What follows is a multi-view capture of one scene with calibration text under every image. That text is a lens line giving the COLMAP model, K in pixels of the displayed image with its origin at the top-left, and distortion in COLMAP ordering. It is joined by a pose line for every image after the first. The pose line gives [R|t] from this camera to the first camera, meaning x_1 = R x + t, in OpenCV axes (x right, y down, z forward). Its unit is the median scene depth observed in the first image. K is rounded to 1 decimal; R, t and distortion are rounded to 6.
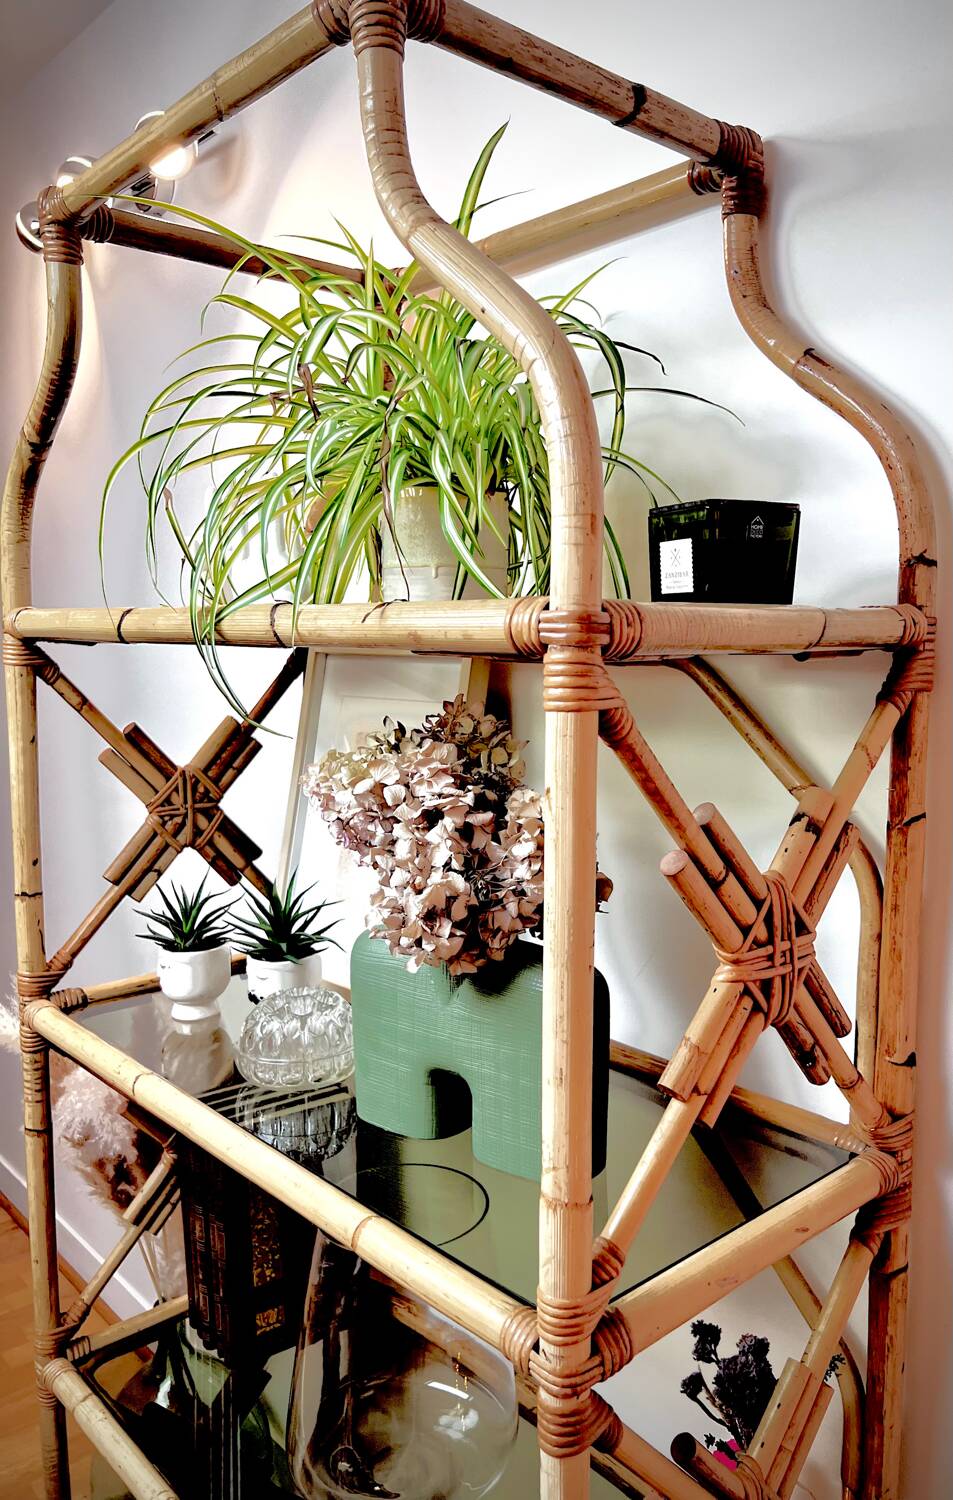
lens RADIAL K [[1142.2, 0, 537.9], [0, 1142.2, 760.6], [0, 0, 1]] dist [0.048373, -0.046254]
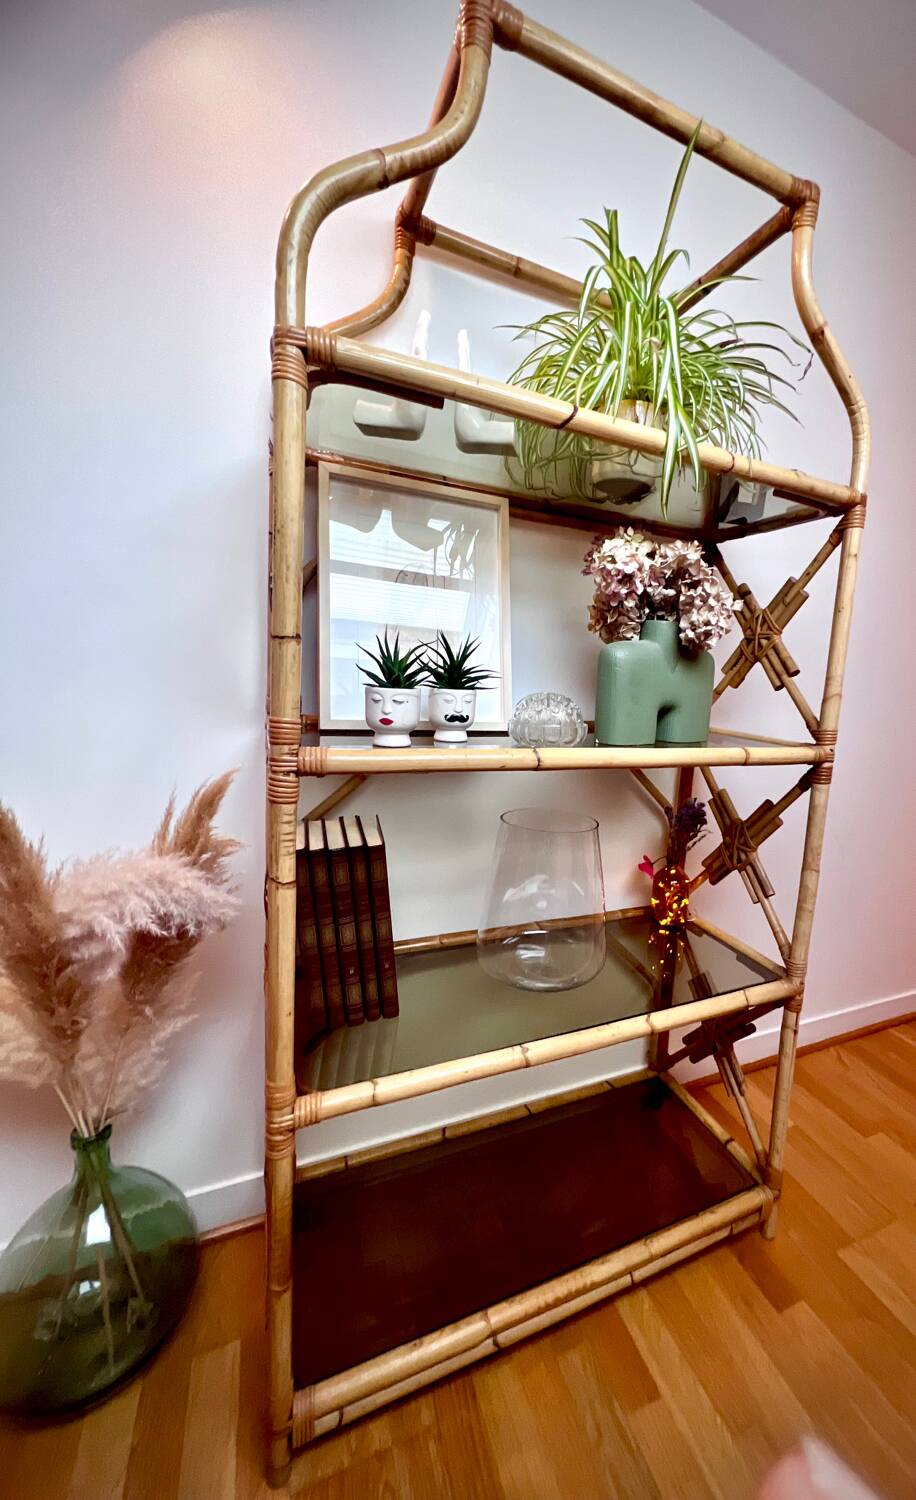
lens RADIAL K [[603.7, 0, 562.5], [0, 603.7, 746.0], [0, 0, 1]] dist [-0.007263, 0.001832]
pose [[0.276524, -0.102780, 0.955495, -1.182190], [0.044715, 0.994564, 0.094041, 0.228727], [-0.959966, 0.016720, 0.279617, 0.871271]]
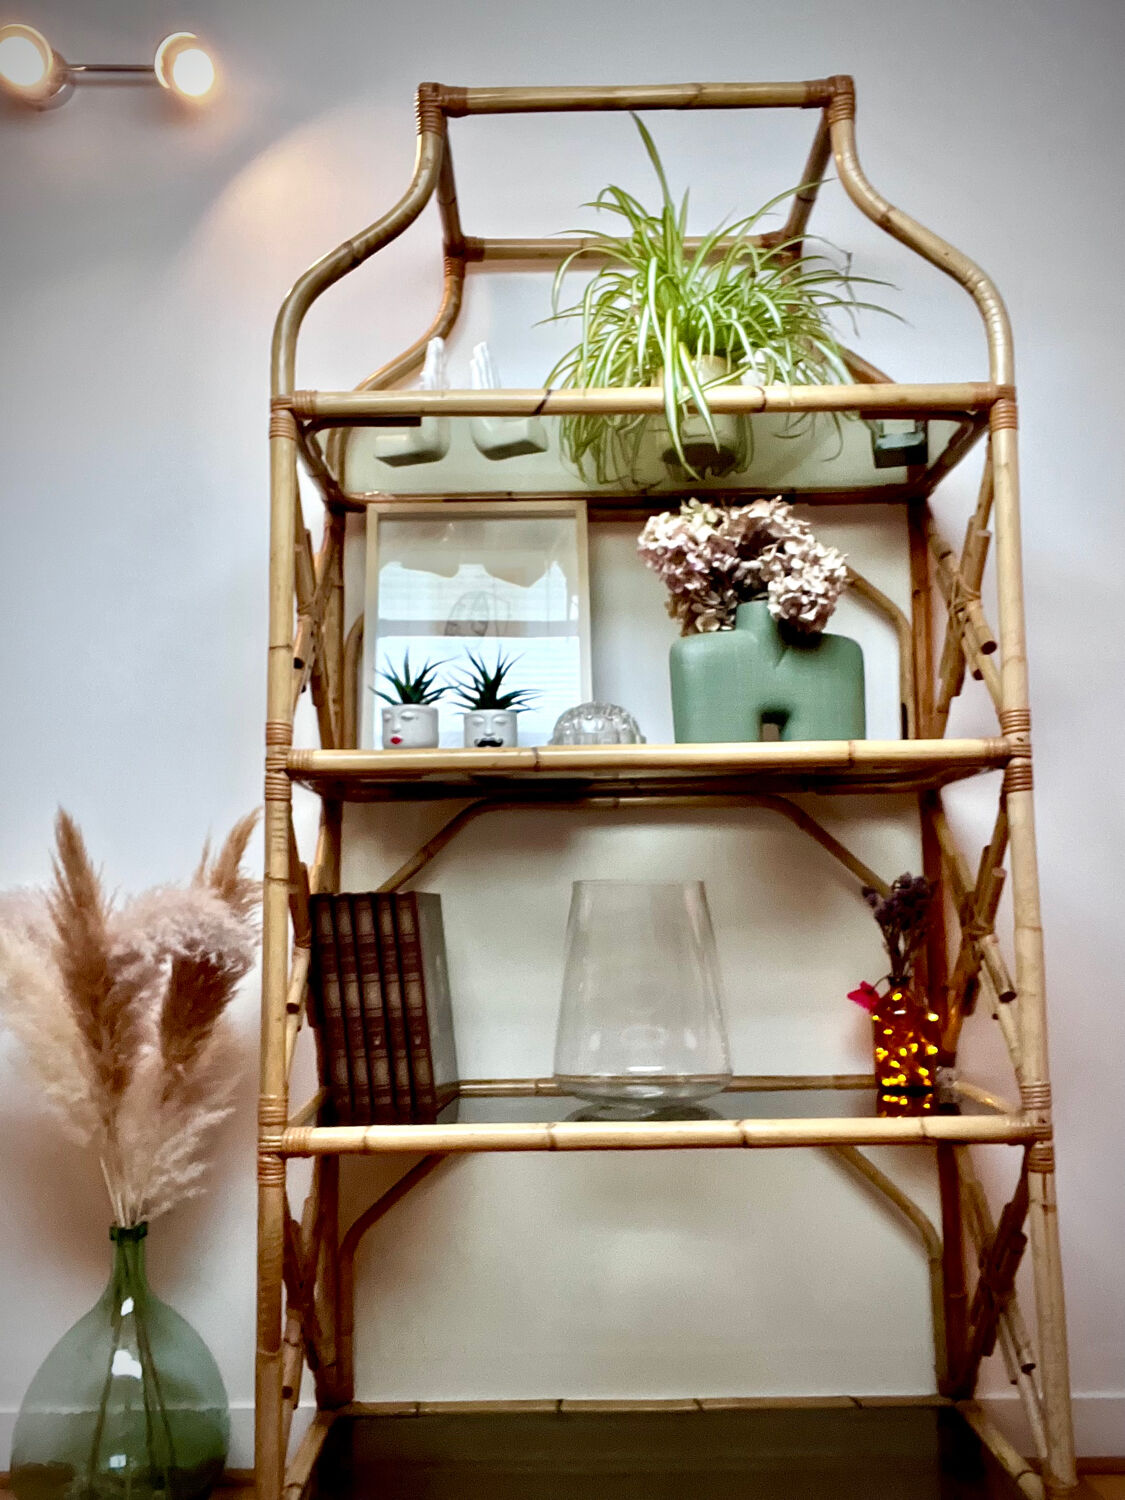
lens RADIAL K [[1345.4, 0, 556.8], [0, 1345.4, 749.0], [0, 0, 1]] dist [0.044467, -0.017003]
pose [[0.681430, 0.079431, 0.727560, -1.580843], [0.098580, 0.975073, -0.198783, 0.646335], [-0.725214, 0.207180, 0.656614, 0.033559]]
